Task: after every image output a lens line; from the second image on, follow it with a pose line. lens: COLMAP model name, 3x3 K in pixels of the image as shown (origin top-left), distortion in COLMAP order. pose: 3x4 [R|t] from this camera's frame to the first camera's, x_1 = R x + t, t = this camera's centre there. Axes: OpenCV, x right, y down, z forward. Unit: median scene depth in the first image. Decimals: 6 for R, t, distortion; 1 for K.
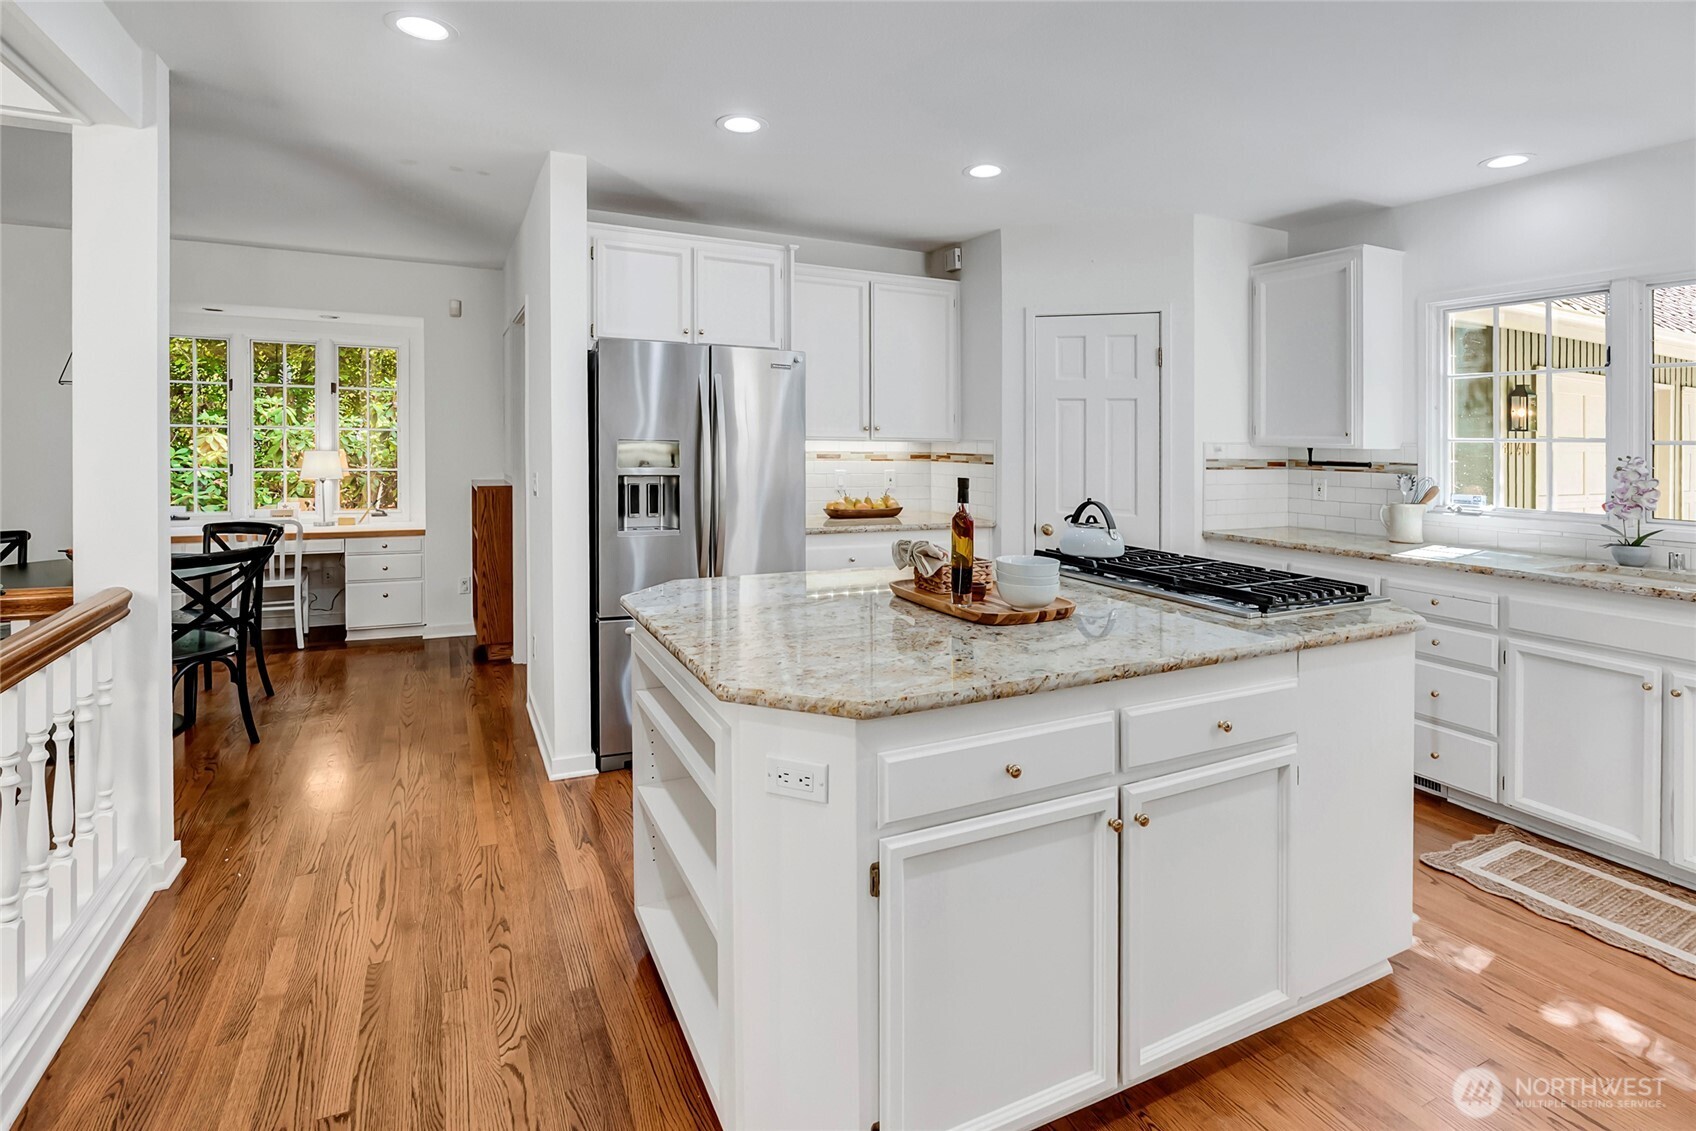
lens RADIAL K [[825.5, 0, 848.0], [0, 825.5, 565.5], [0, 0, 1]] dist [0.000071, -0.000213]
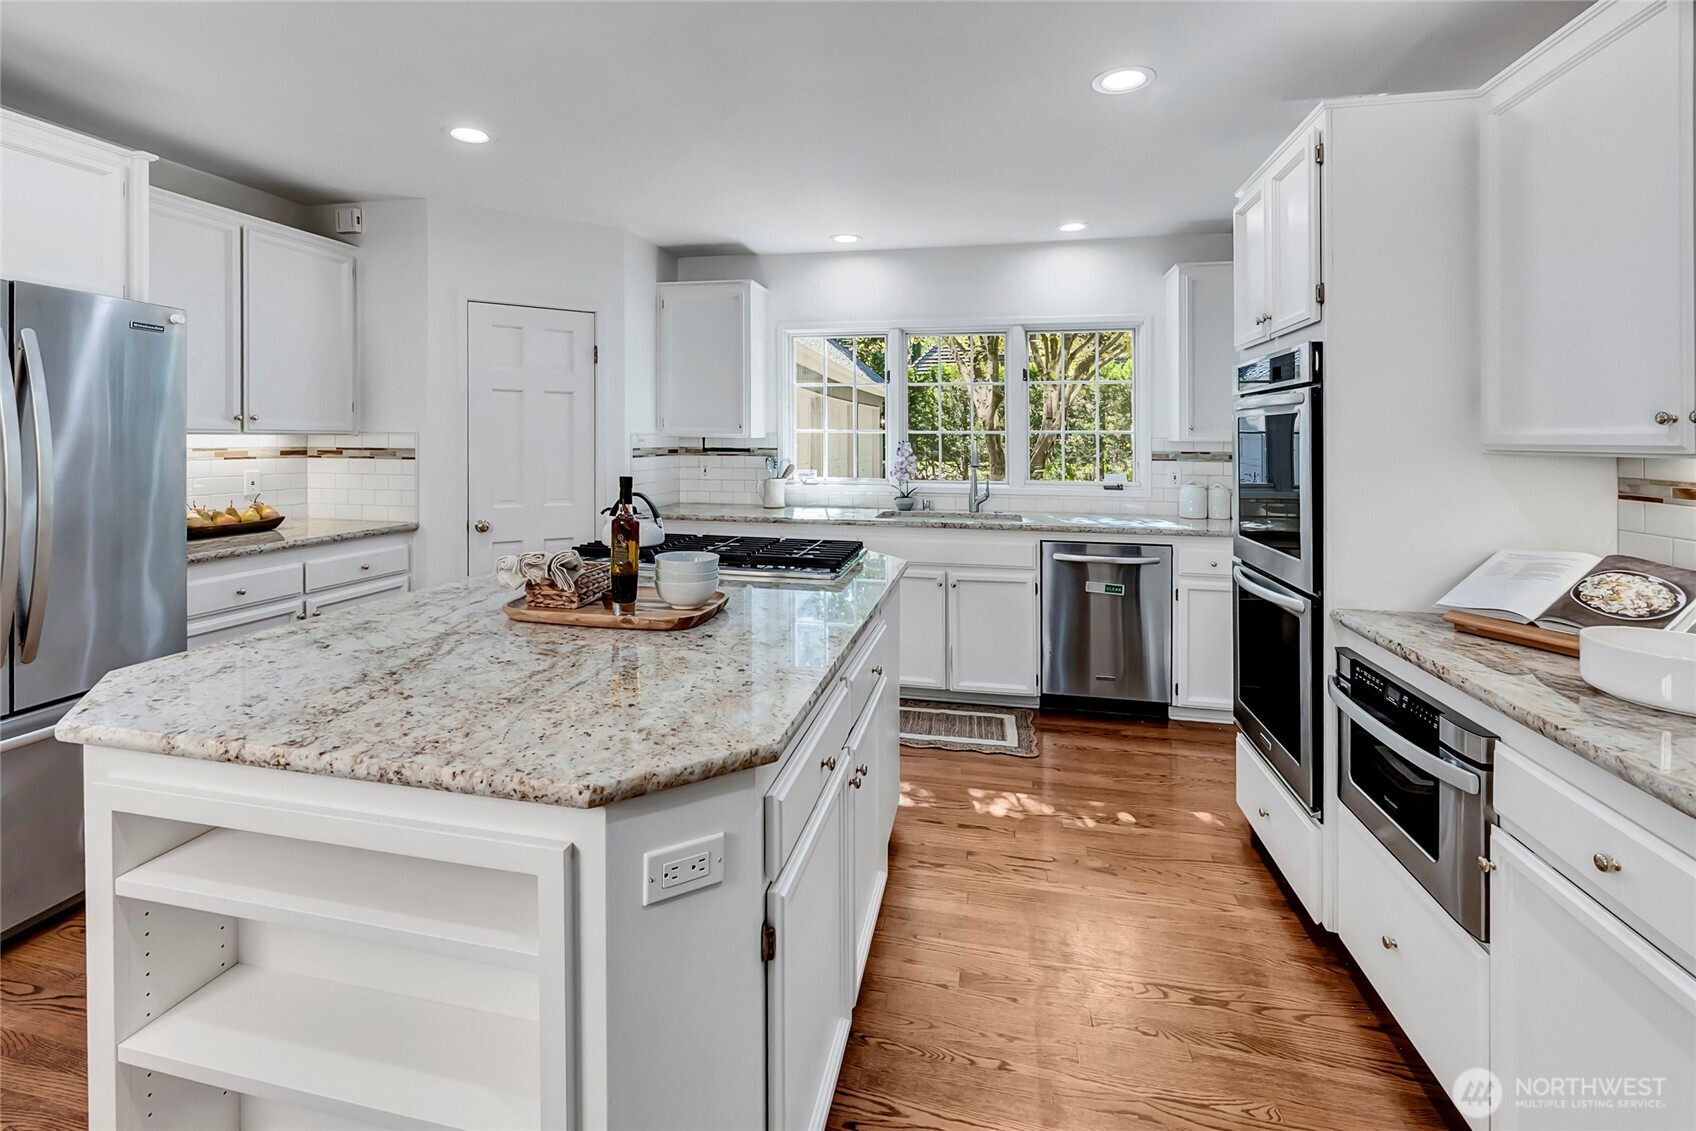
lens RADIAL K [[746.9, 0, 841.2], [0, 746.9, 517.9], [0, 0, 1]] dist [-0.001626, -0.000403]
pose [[0.627655, -0.092854, 0.772934, -0.183928], [0.117896, 0.992747, 0.023524, -0.027126], [-0.769512, 0.076361, 0.634050, 0.155360]]
